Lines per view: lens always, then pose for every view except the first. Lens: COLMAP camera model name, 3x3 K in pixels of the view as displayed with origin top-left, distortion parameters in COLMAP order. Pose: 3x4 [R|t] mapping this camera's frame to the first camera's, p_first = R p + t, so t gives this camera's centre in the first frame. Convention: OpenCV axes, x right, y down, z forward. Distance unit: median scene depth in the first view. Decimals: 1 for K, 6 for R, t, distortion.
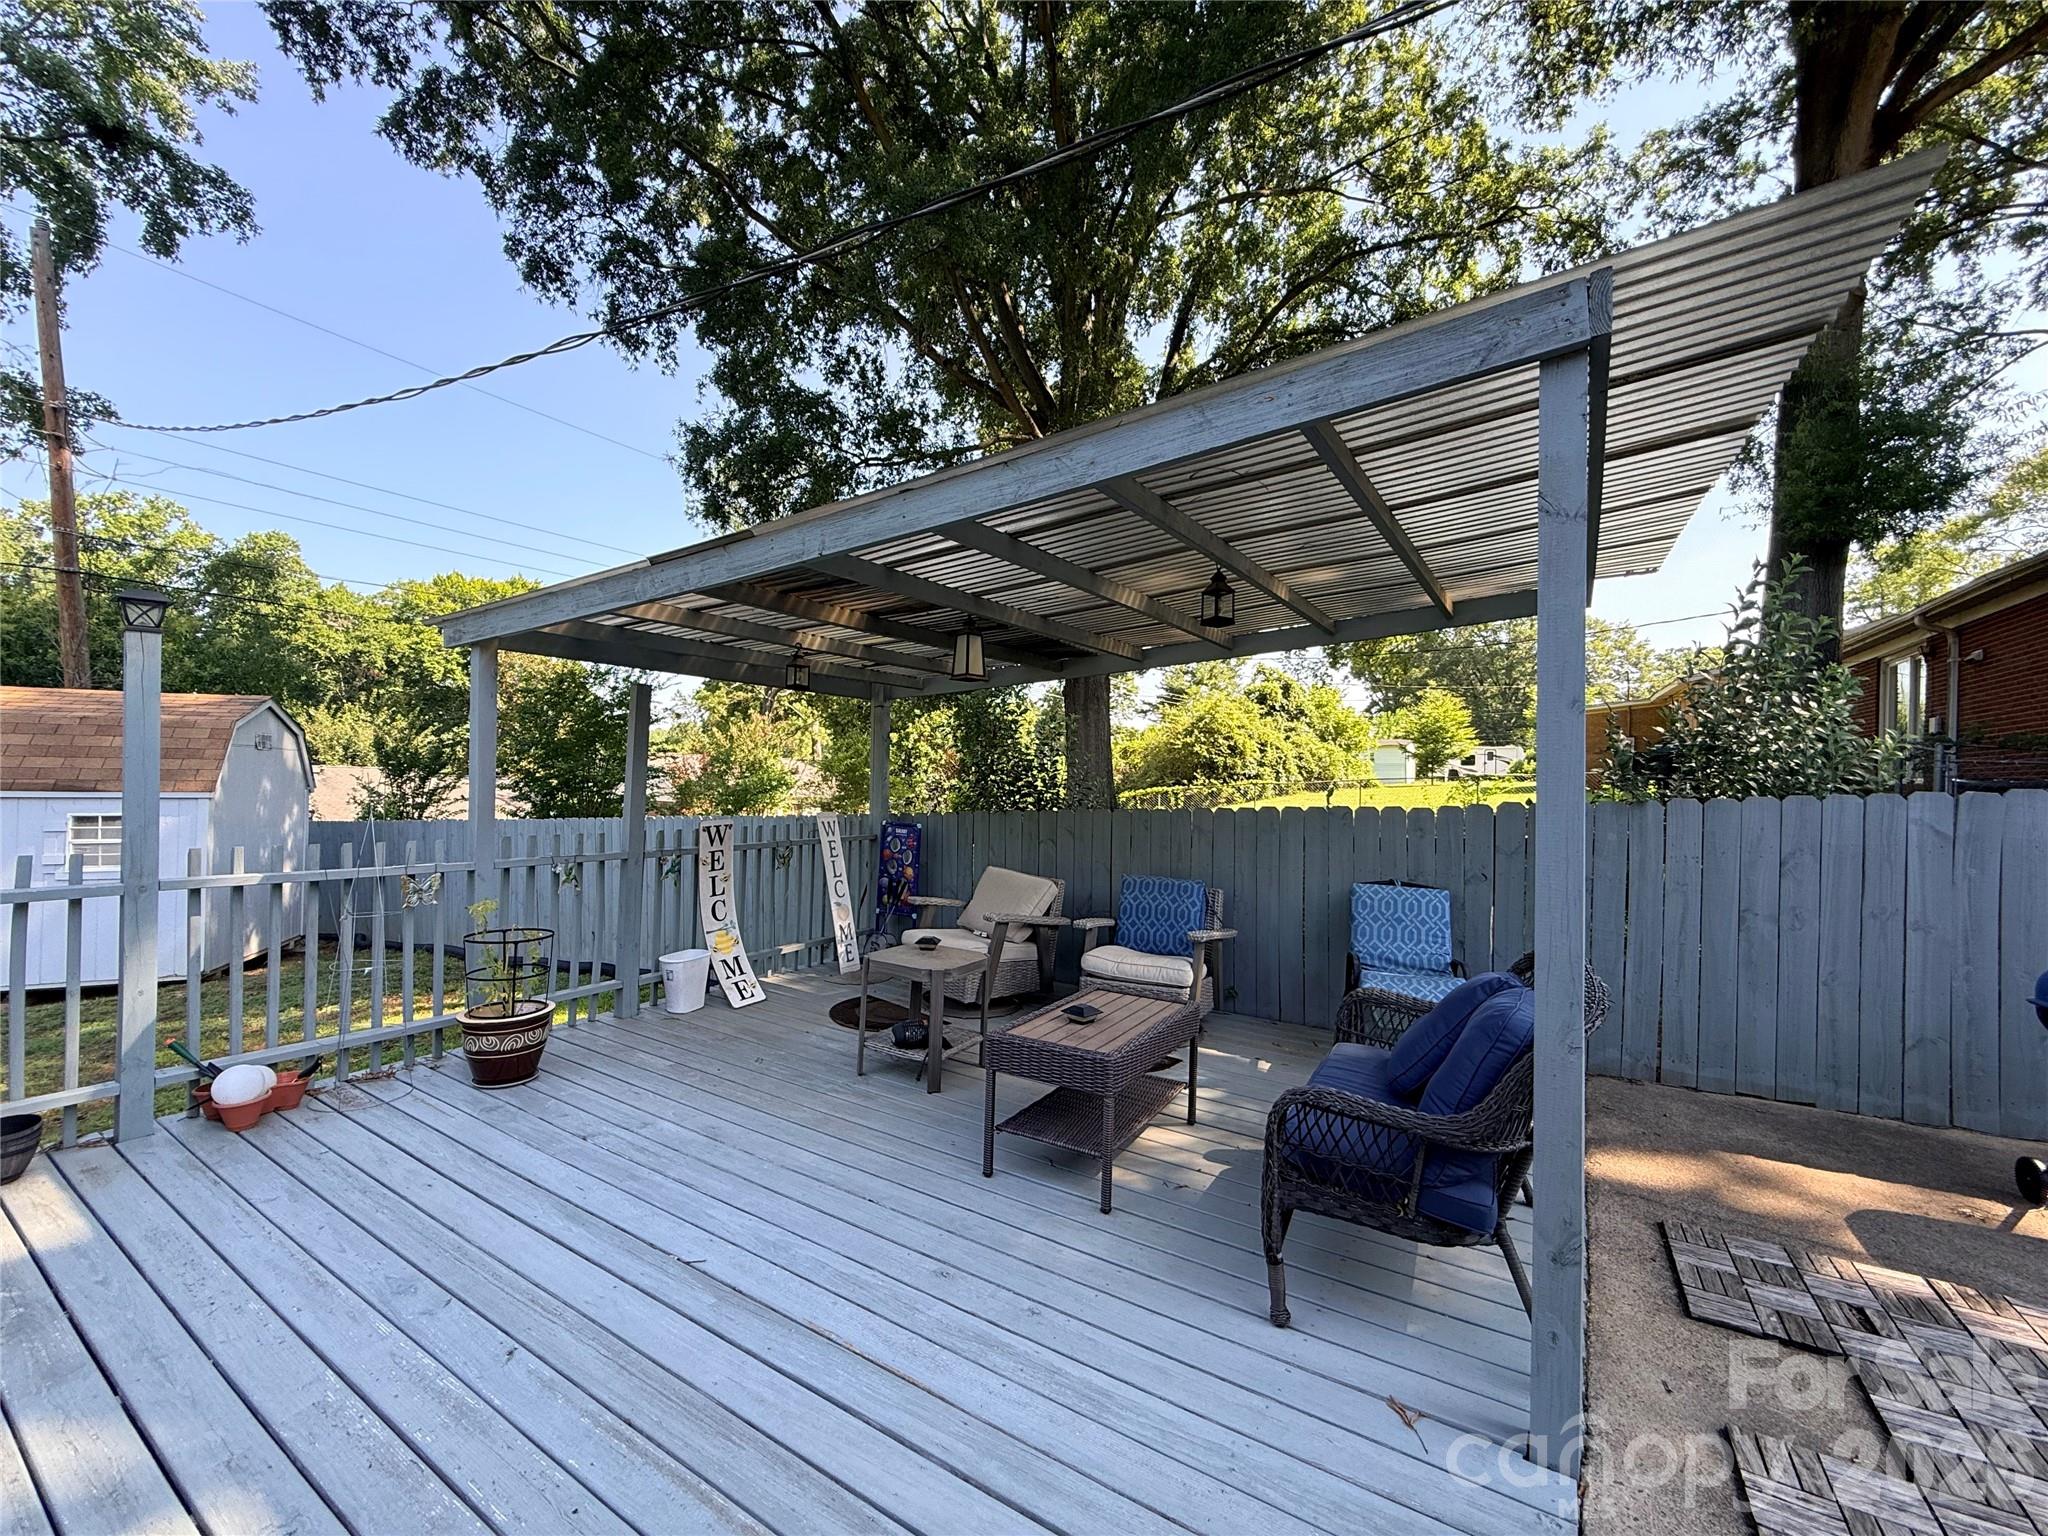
lens RADIAL K [[816.3, 0, 1020.5], [0, 816.3, 769.0], [0, 0, 1]] dist [0.002333, -0.000581]
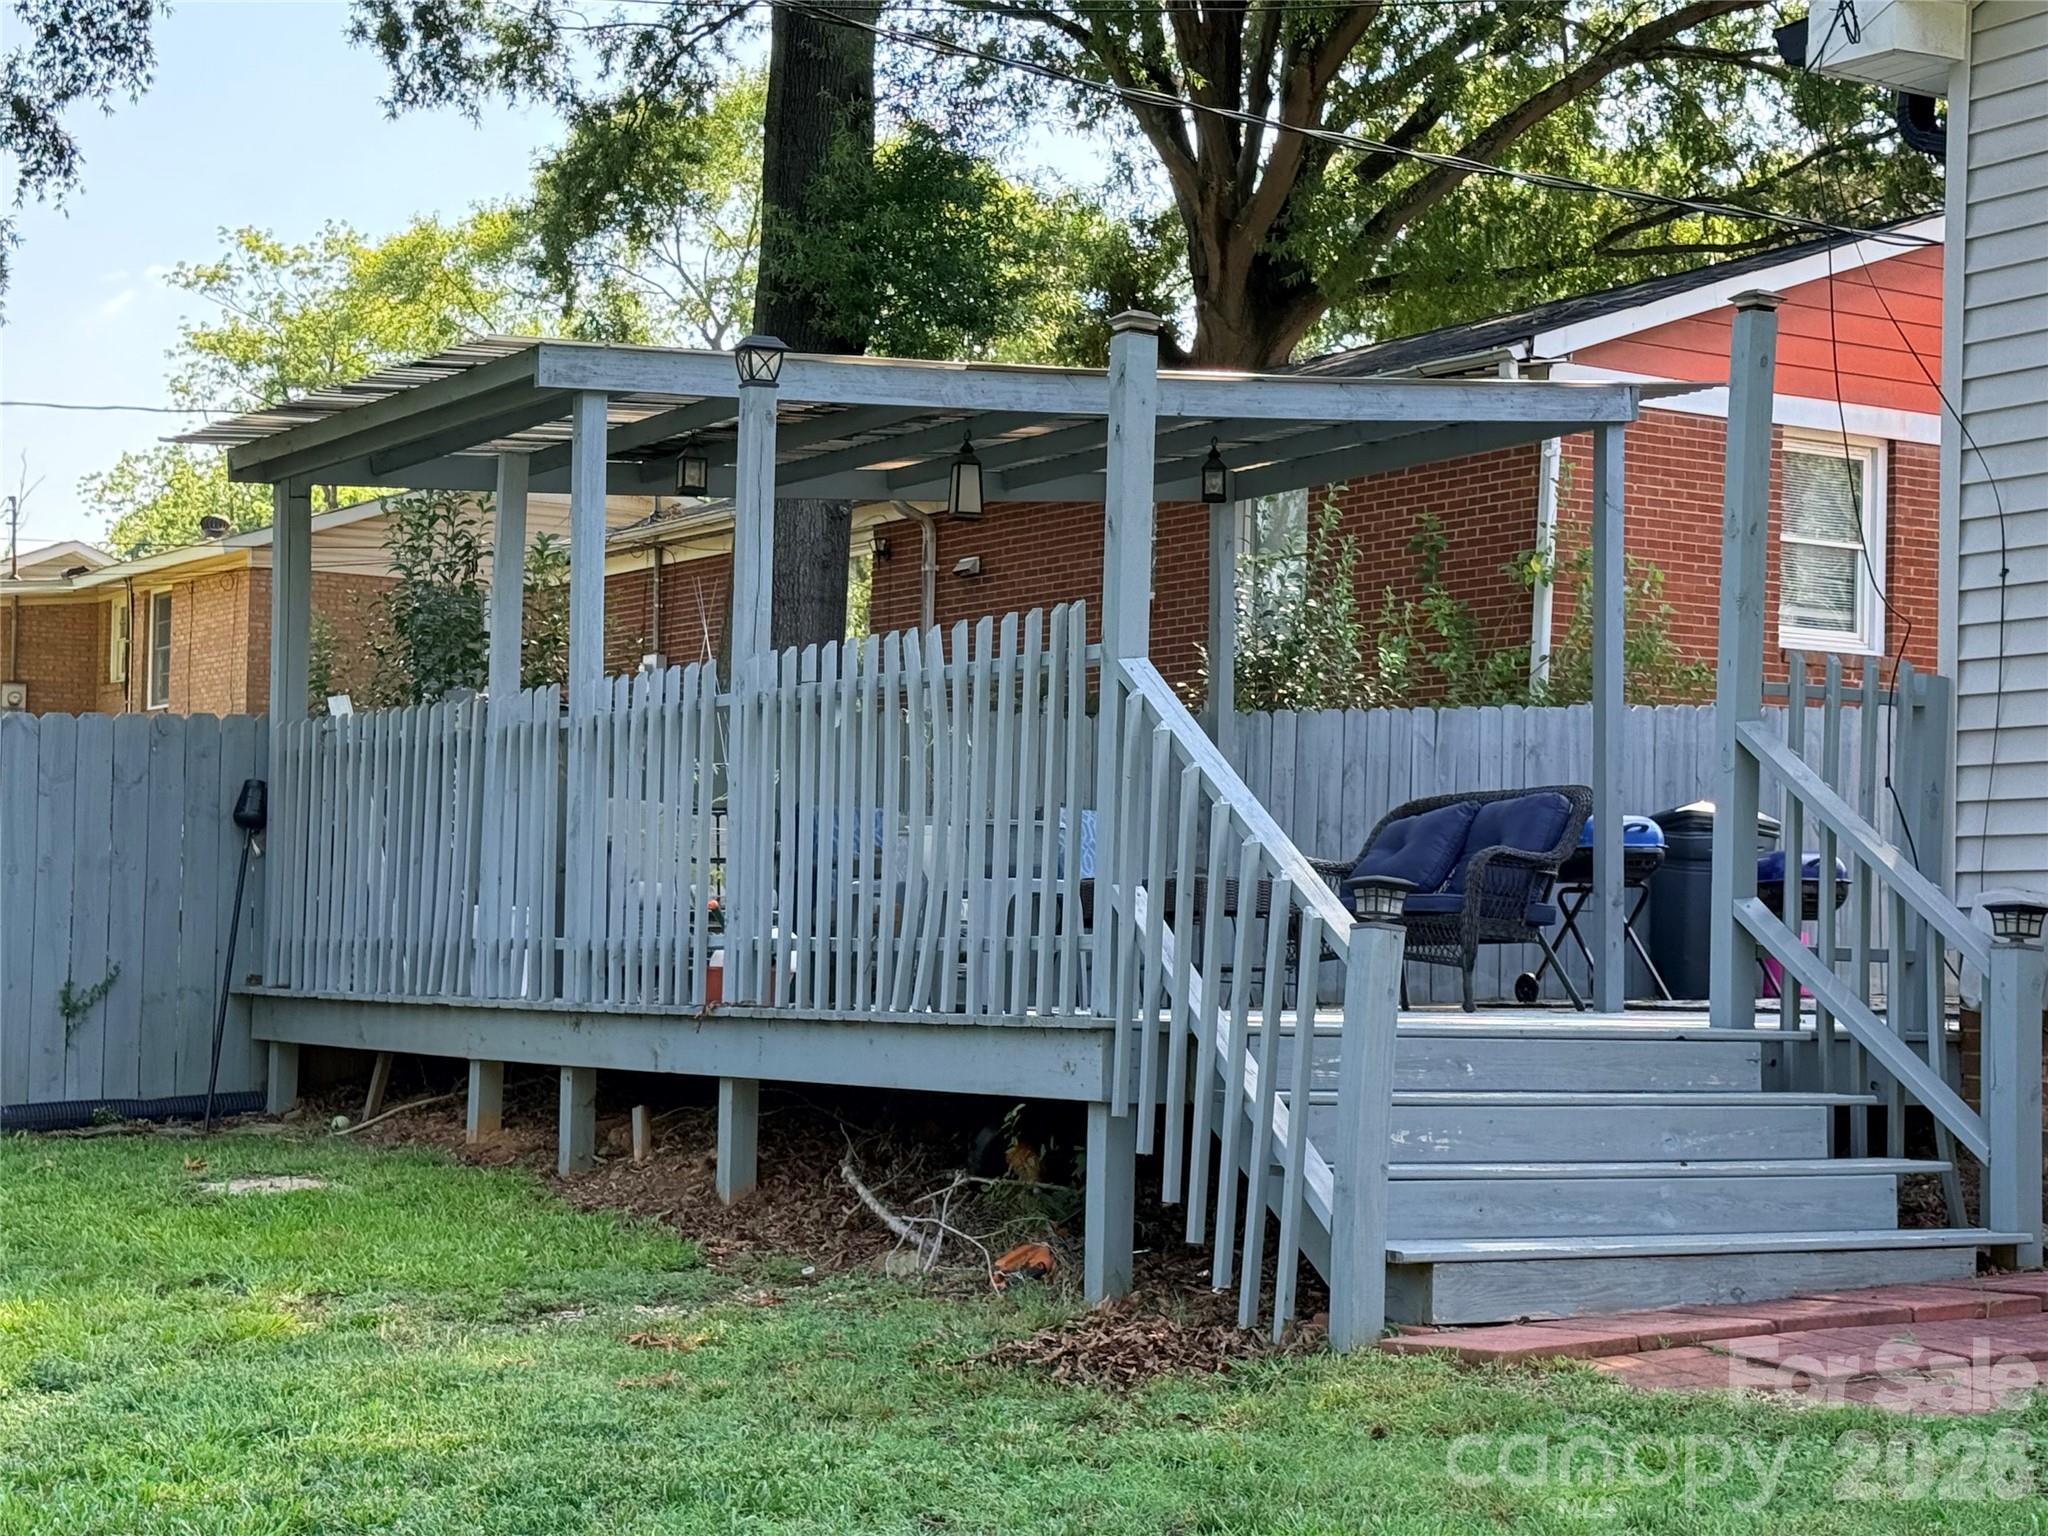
lens RADIAL K [[3606.1, 0, 1024.0], [0, 3606.1, 768.0], [0, 0, 1]] dist [0.019438, 0.083015]
pose [[0.447156, 0.033712, 0.893821, -2.668238], [-0.017172, 0.999429, -0.029105, 0.200503], [-0.894291, -0.002335, 0.447479, -0.548176]]
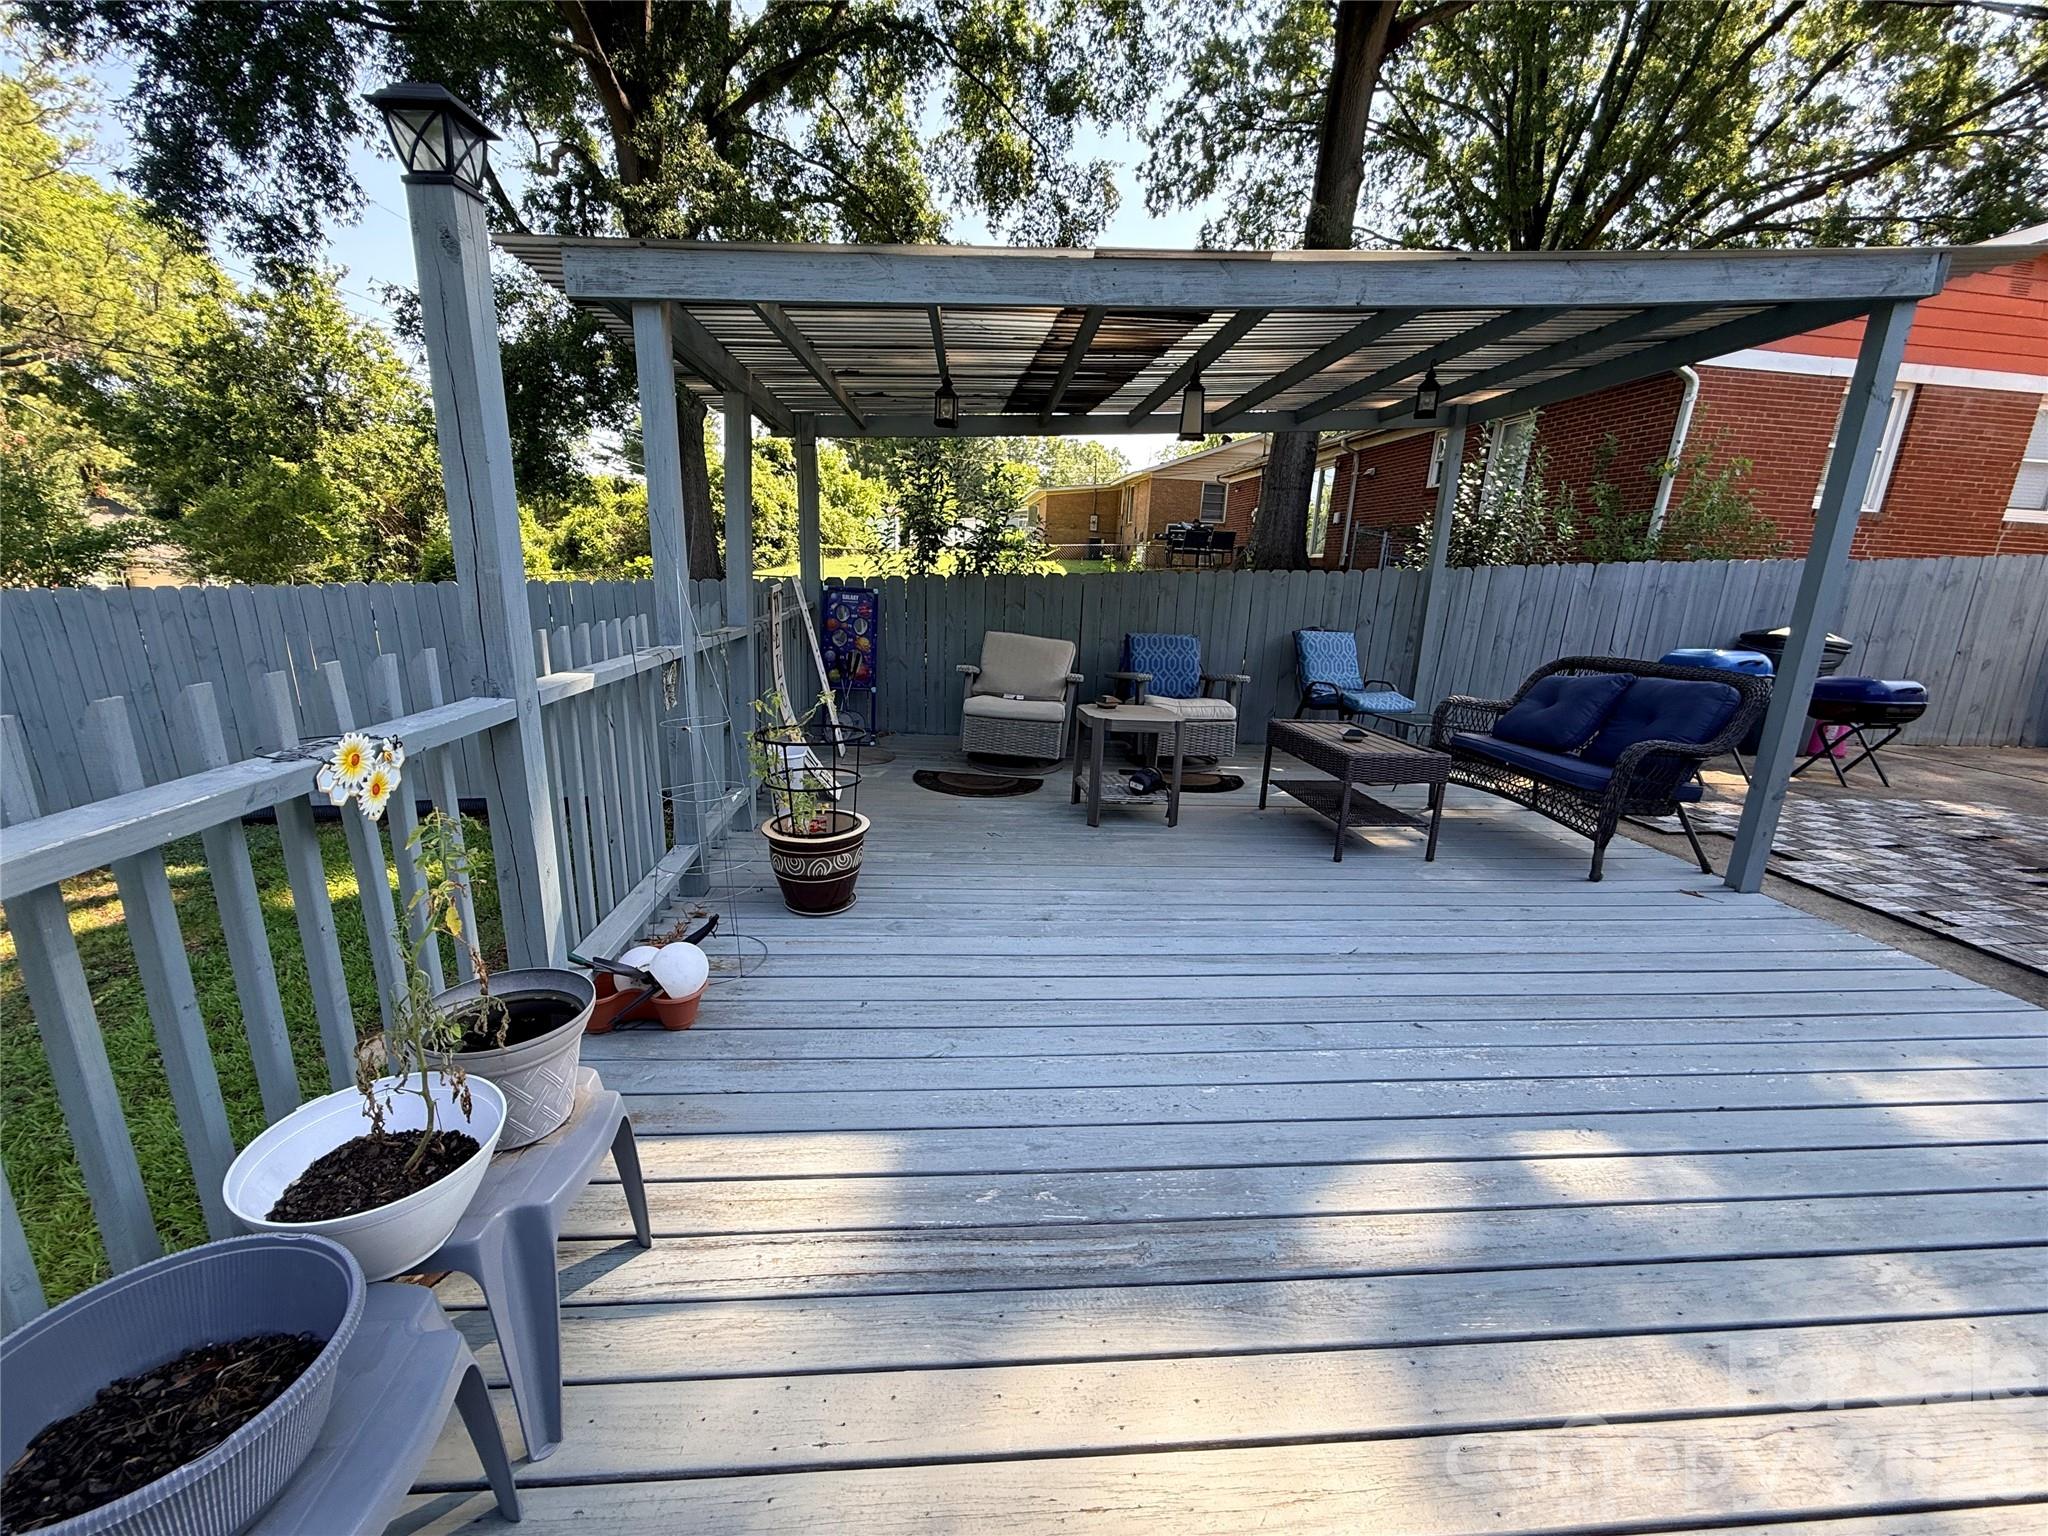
lens RADIAL K [[816.3, 0, 1020.5], [0, 816.3, 769.0], [0, 0, 1]] dist [0.002333, -0.000581]
pose [[0.796532, -0.138908, 0.588423, -0.717833], [-0.030000, 0.962969, 0.267936, 0.015870], [-0.603852, -0.231072, 0.762869, 0.212945]]
